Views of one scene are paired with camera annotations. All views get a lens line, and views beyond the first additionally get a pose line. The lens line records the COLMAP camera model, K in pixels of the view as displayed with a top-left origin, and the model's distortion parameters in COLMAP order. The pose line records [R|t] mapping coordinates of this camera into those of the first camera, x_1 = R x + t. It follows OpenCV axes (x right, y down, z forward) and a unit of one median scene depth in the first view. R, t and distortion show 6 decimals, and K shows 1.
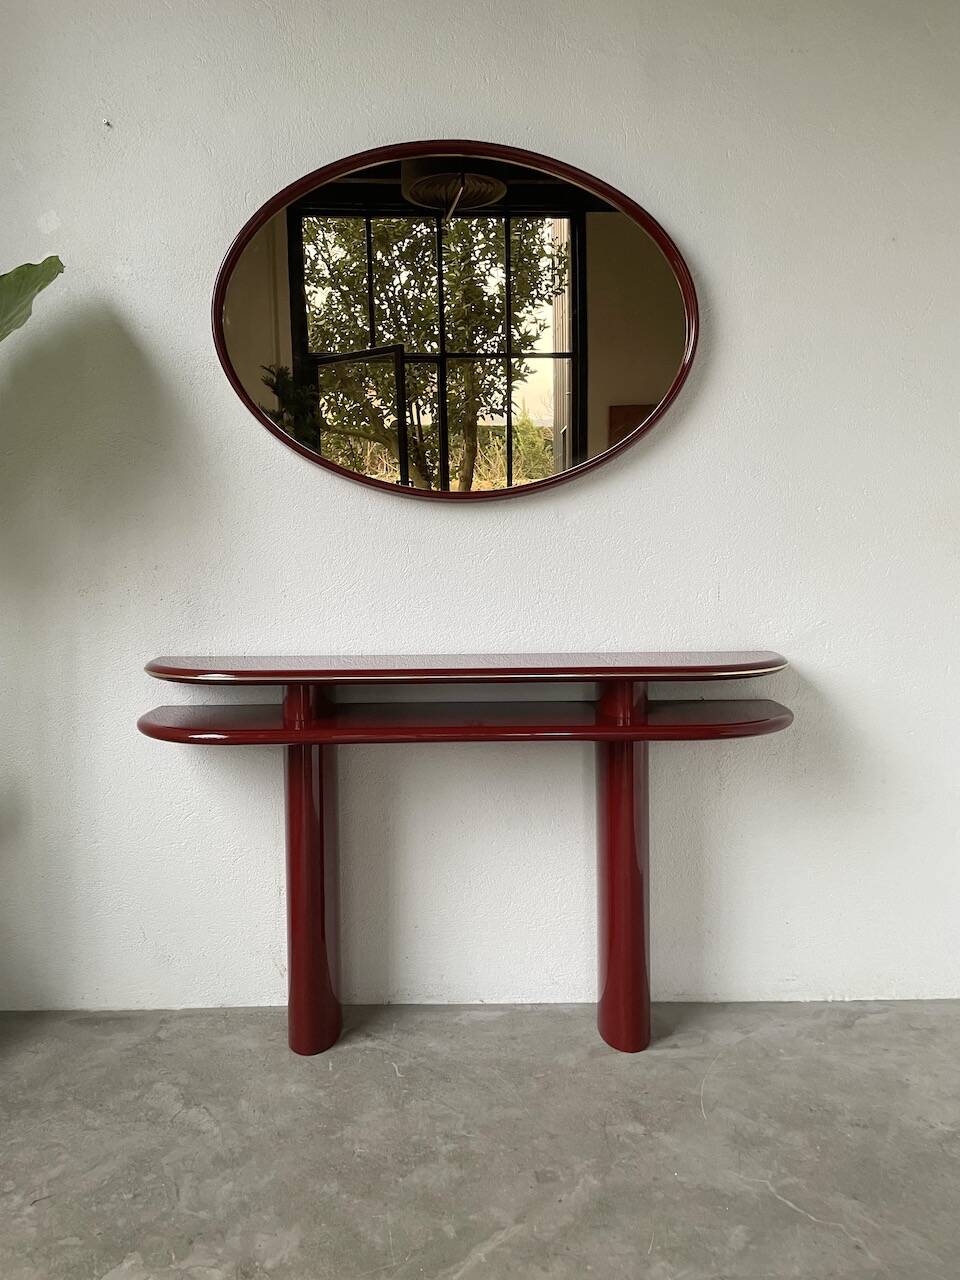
lens RADIAL K [[974.9, 0, 475.5], [0, 974.9, 630.7], [0, 0, 1]] dist [0.084128, -0.110929]
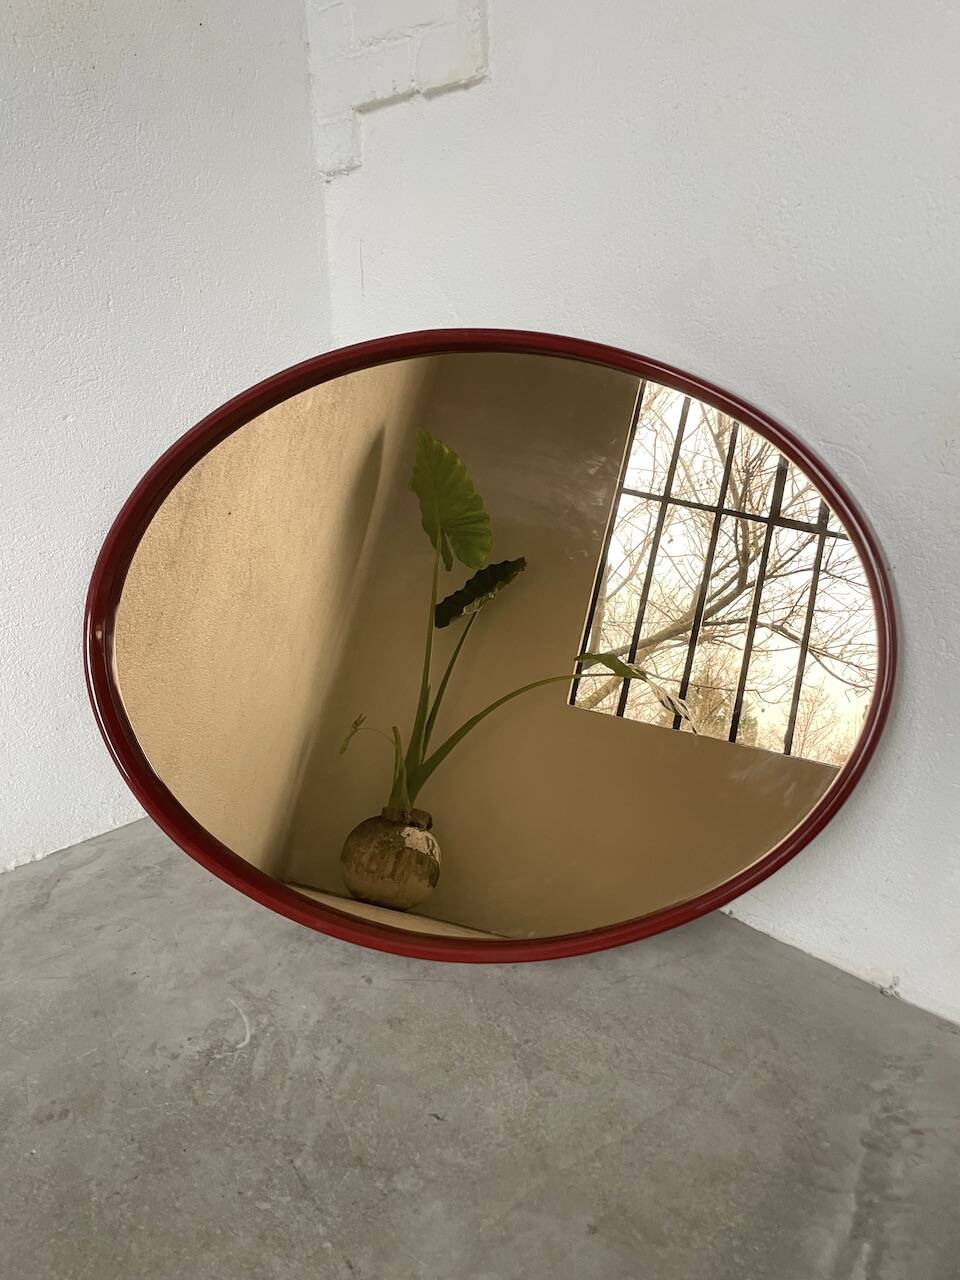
lens RADIAL K [[974.9, 0, 468.6], [0, 974.9, 608.5], [0, 0, 1]] dist [0.084128, -0.110929]
pose [[0.740870, -0.213257, 0.636893, 0.235398], [0.062510, 0.966031, 0.250751, 0.085917], [-0.668733, -0.145962, 0.729035, 0.421970]]
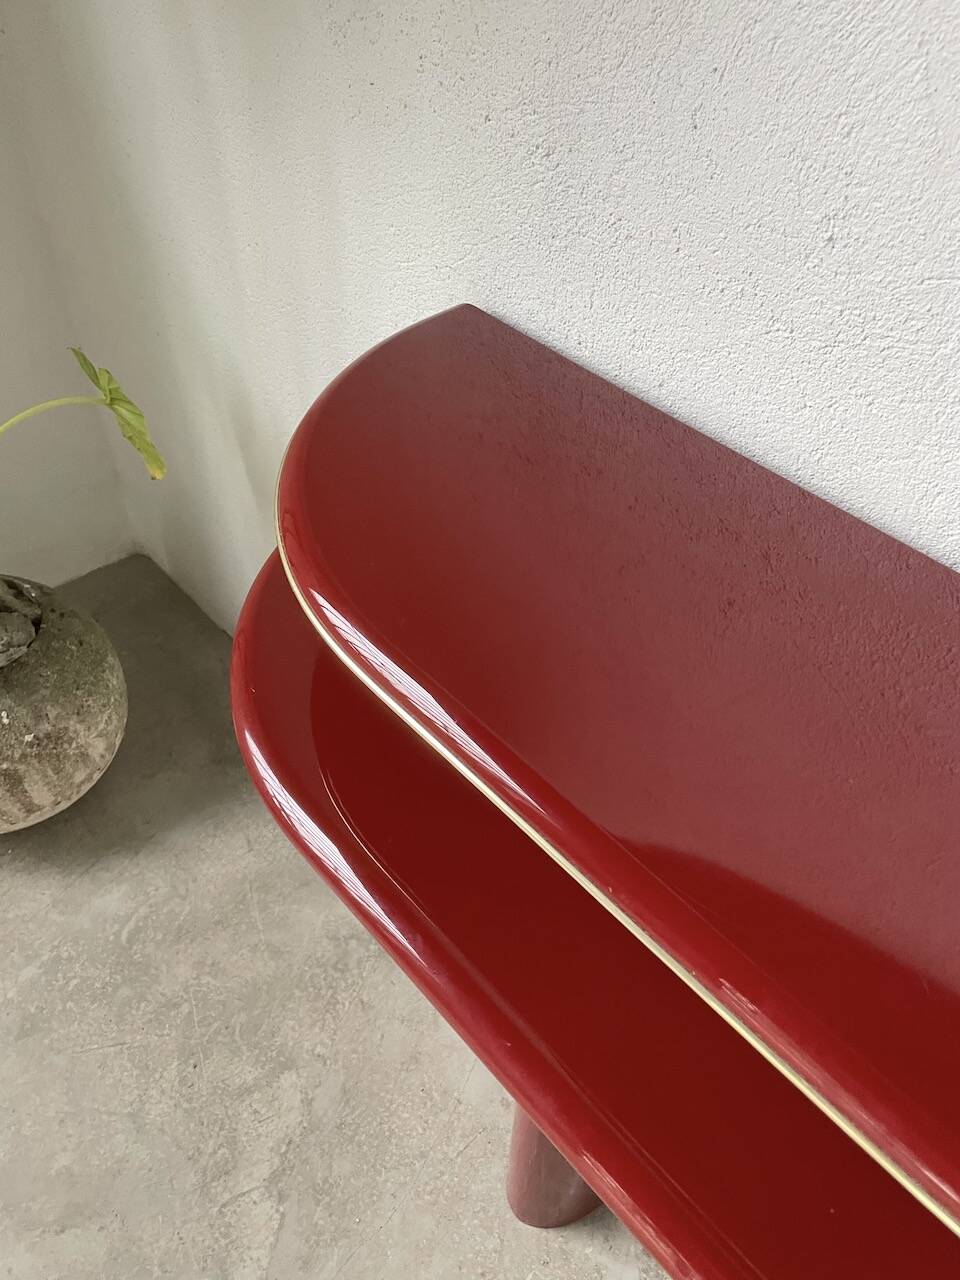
lens RADIAL K [[974.9, 0, 492.4], [0, 974.9, 646.7], [0, 0, 1]] dist [0.084128, -0.110929]
pose [[0.667768, 0.548312, -0.503428, -0.082032], [-0.089477, 0.730538, 0.676984, -0.132800], [0.738972, -0.407023, 0.536891, 0.845727]]
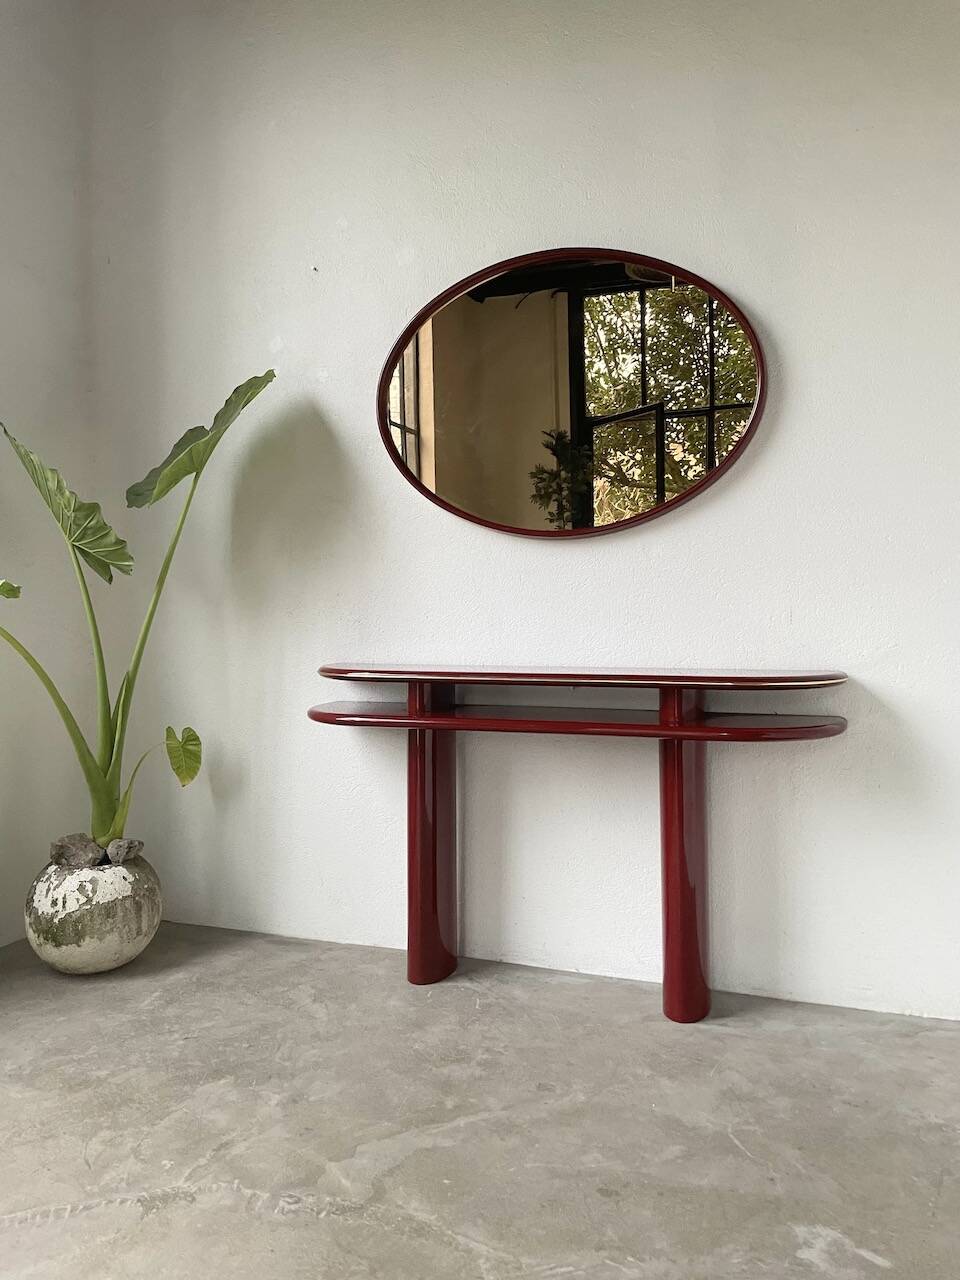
lens RADIAL K [[974.9, 0, 478.6], [0, 974.9, 618.1], [0, 0, 1]] dist [0.084128, -0.110929]
pose [[0.935513, 0.005774, -0.353245, 0.340929], [-0.029583, 0.997635, -0.062040, 0.045842], [0.352051, 0.068489, 0.933472, -0.160350]]
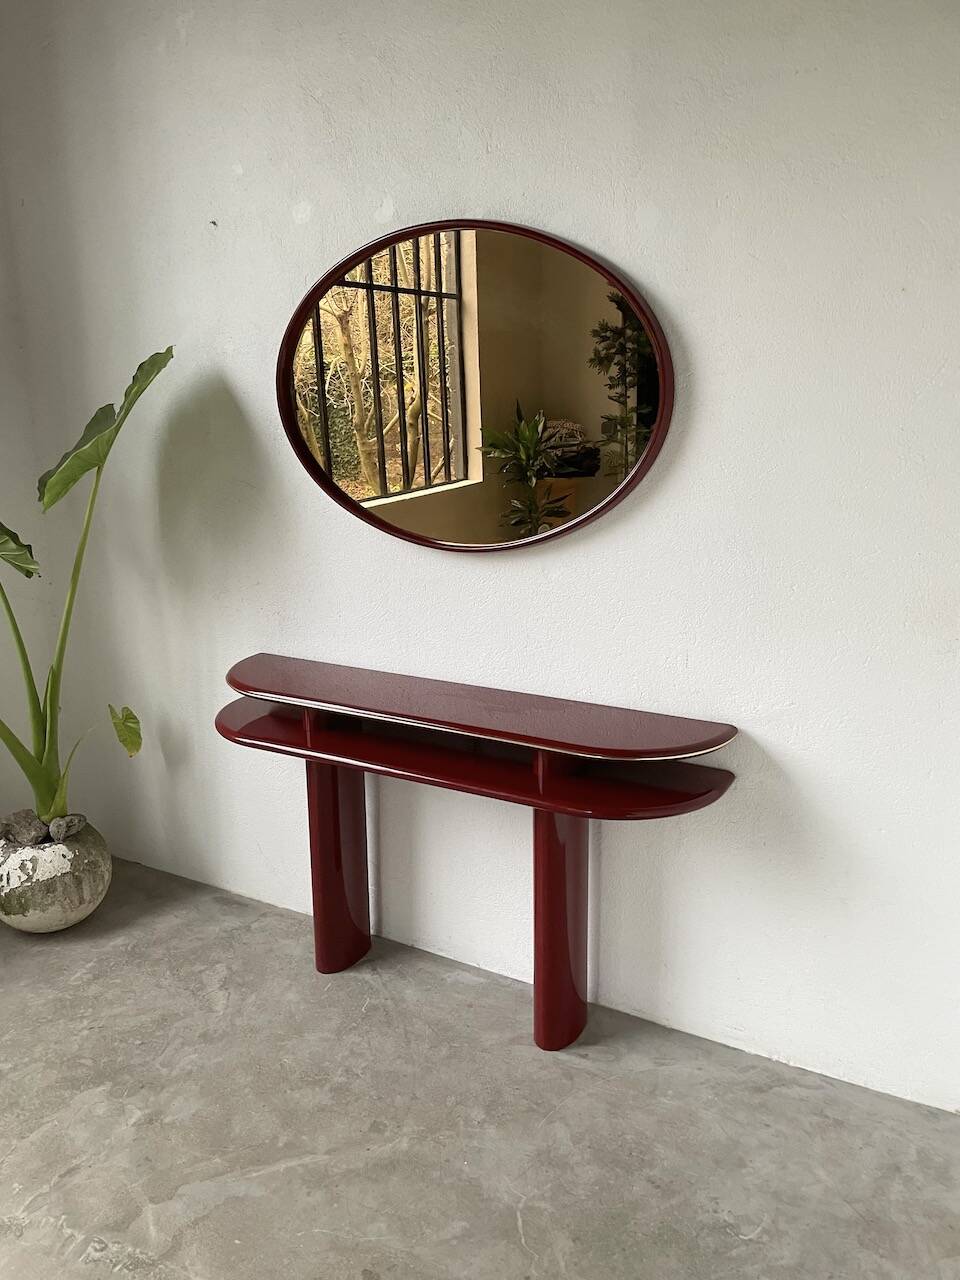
lens RADIAL K [[974.9, 0, 473.2], [0, 974.9, 643.4], [0, 0, 1]] dist [0.084128, -0.110929]
pose [[0.871360, 0.121986, -0.475238, 0.586261], [-0.034569, 0.981456, 0.188543, -0.261047], [0.489425, -0.147860, 0.859419, 0.033538]]
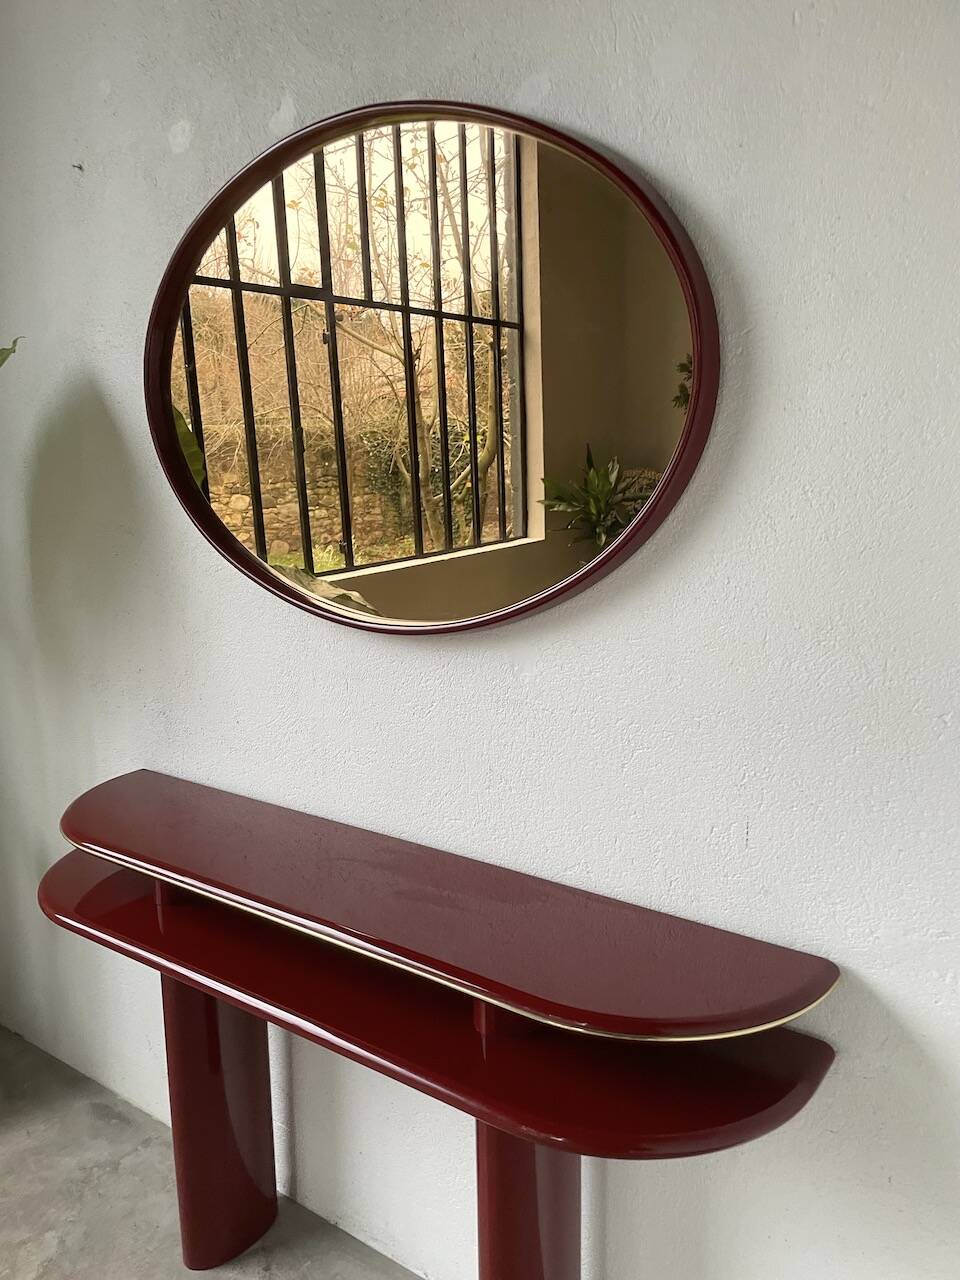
lens RADIAL K [[974.9, 0, 467.7], [0, 974.9, 643.6], [0, 0, 1]] dist [0.084128, -0.110929]
pose [[0.806083, 0.105852, -0.582259, 0.483237], [-0.036284, 0.990863, 0.129902, -0.238418], [0.590689, -0.083586, 0.802558, 0.498923]]
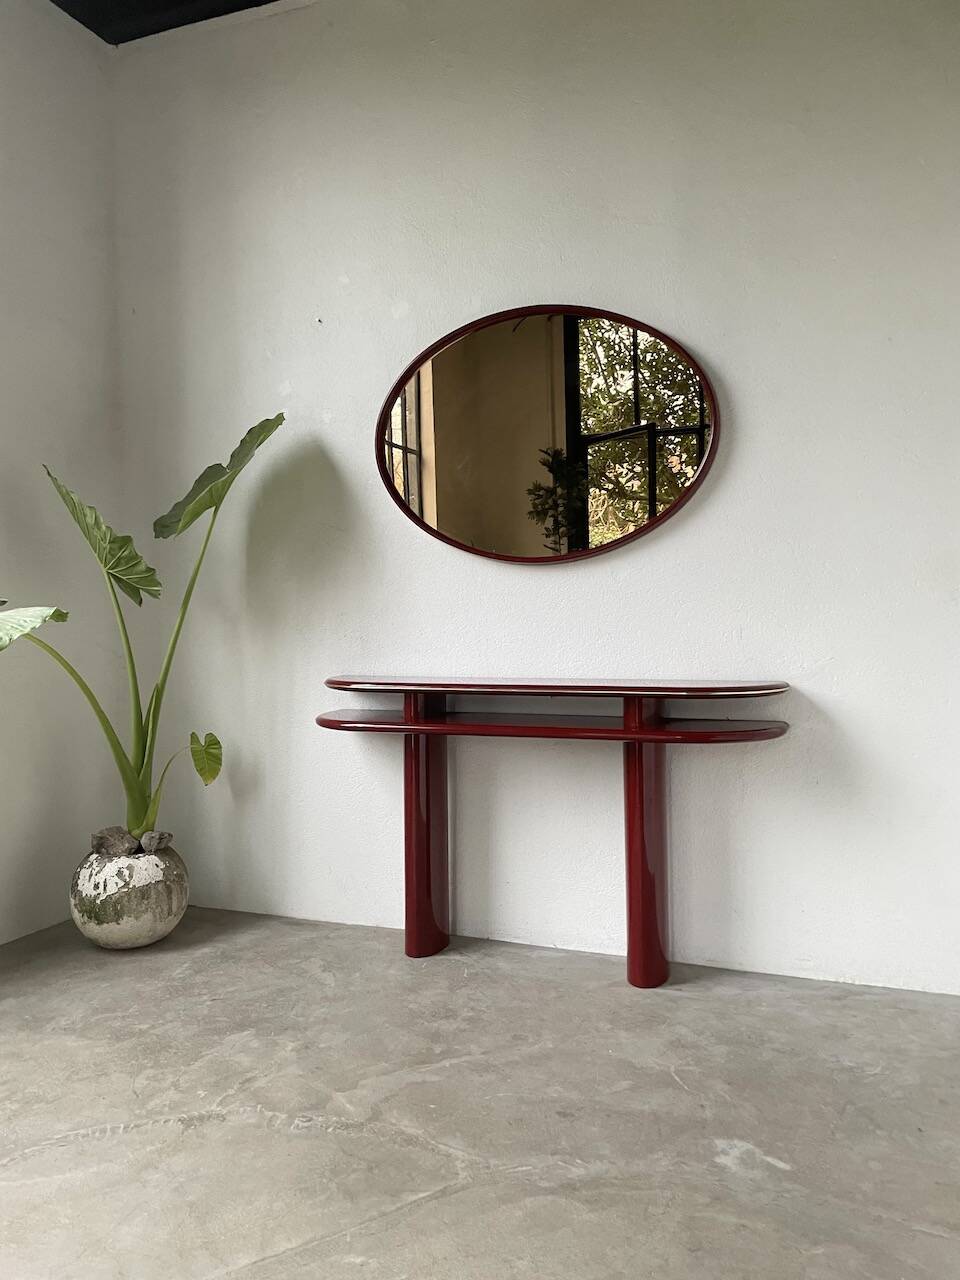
lens RADIAL K [[974.9, 0, 471.1], [0, 974.9, 641.3], [0, 0, 1]] dist [0.084128, -0.110929]
pose [[0.929405, 0.007613, -0.368984, 0.427658], [-0.025850, 0.998675, -0.044506, 0.038763], [0.368156, 0.050903, 0.928370, -0.302153]]
